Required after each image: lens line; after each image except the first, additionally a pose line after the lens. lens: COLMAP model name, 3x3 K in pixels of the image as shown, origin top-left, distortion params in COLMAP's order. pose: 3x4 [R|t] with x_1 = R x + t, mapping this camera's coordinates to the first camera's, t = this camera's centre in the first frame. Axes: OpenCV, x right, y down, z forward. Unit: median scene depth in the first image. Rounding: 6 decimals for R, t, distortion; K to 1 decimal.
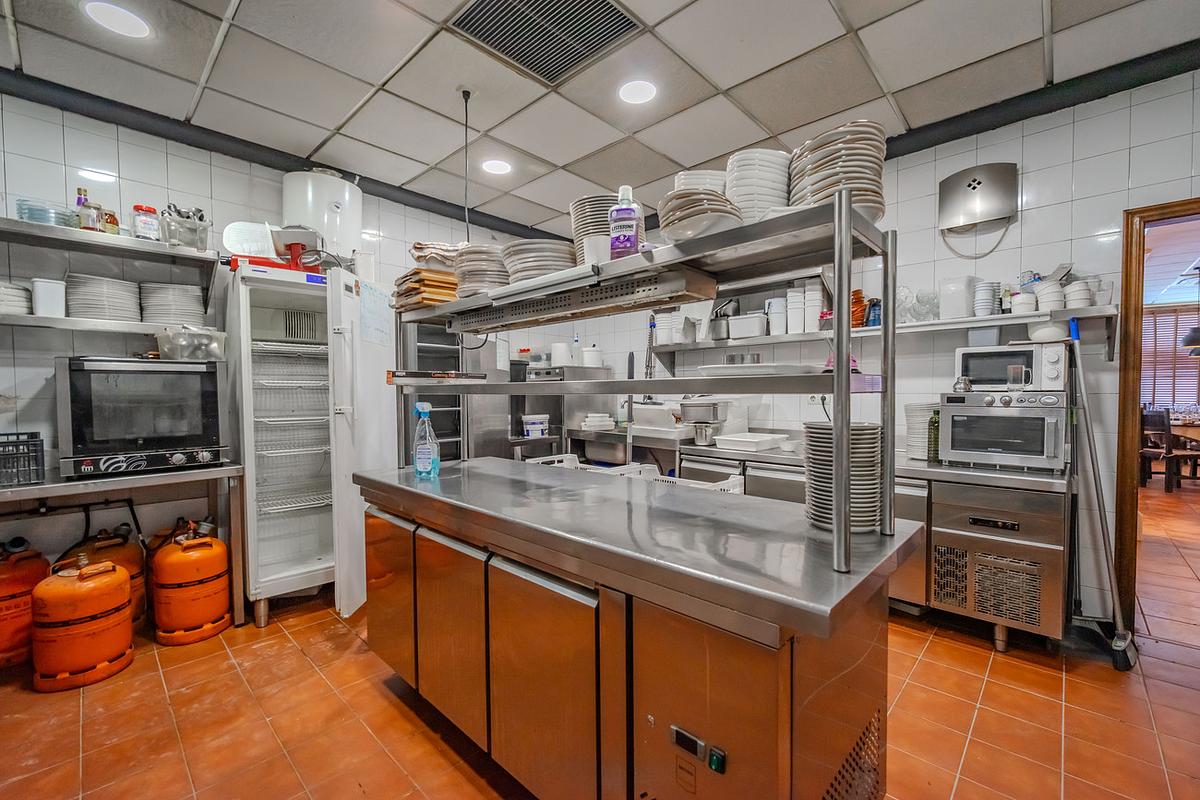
lens RADIAL K [[497.3, 0, 598.6], [0, 497.3, 403.4], [0, 0, 1]] dist [-0.001914, 0.000095]
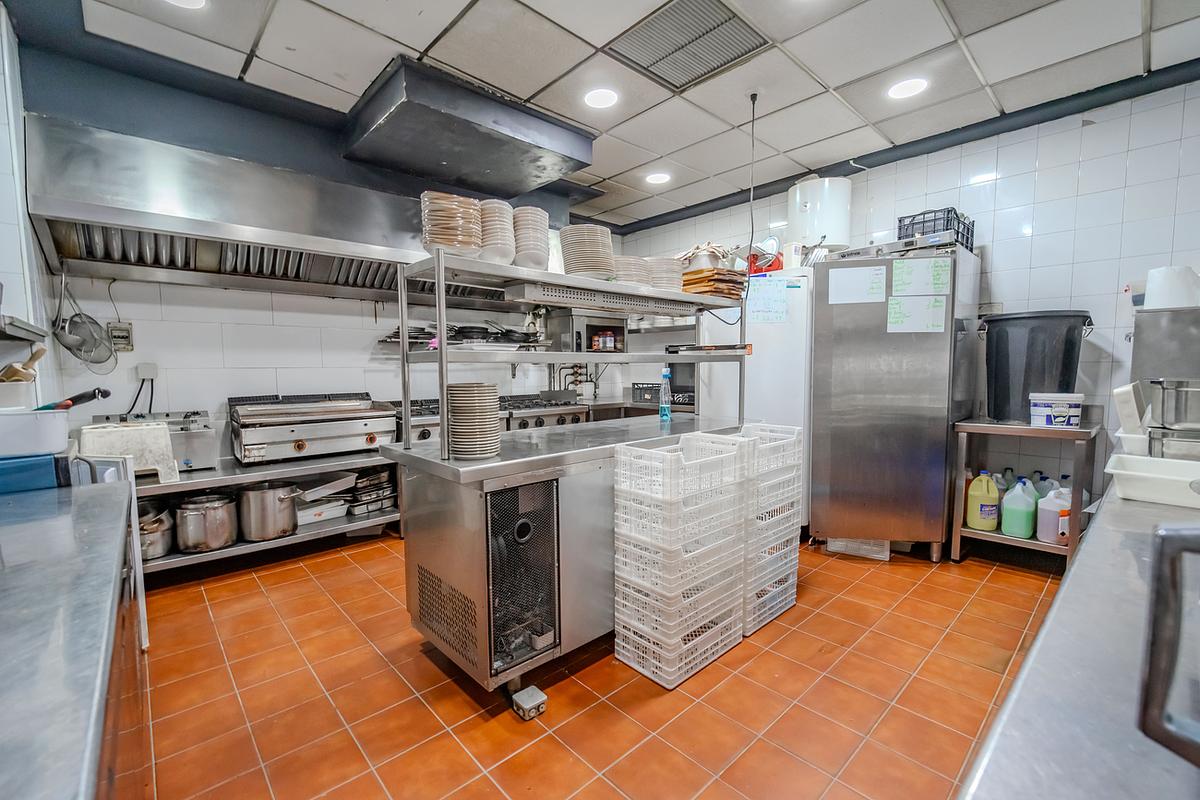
lens RADIAL K [[497.3, 0, 598.3], [0, 497.3, 400.4], [0, 0, 1]] dist [-0.001914, 0.000095]
pose [[-0.070822, 0.081813, -0.994128, 0.698034], [-0.015281, 0.996425, 0.083090, -0.015244], [0.997372, 0.021075, -0.069318, 0.546382]]
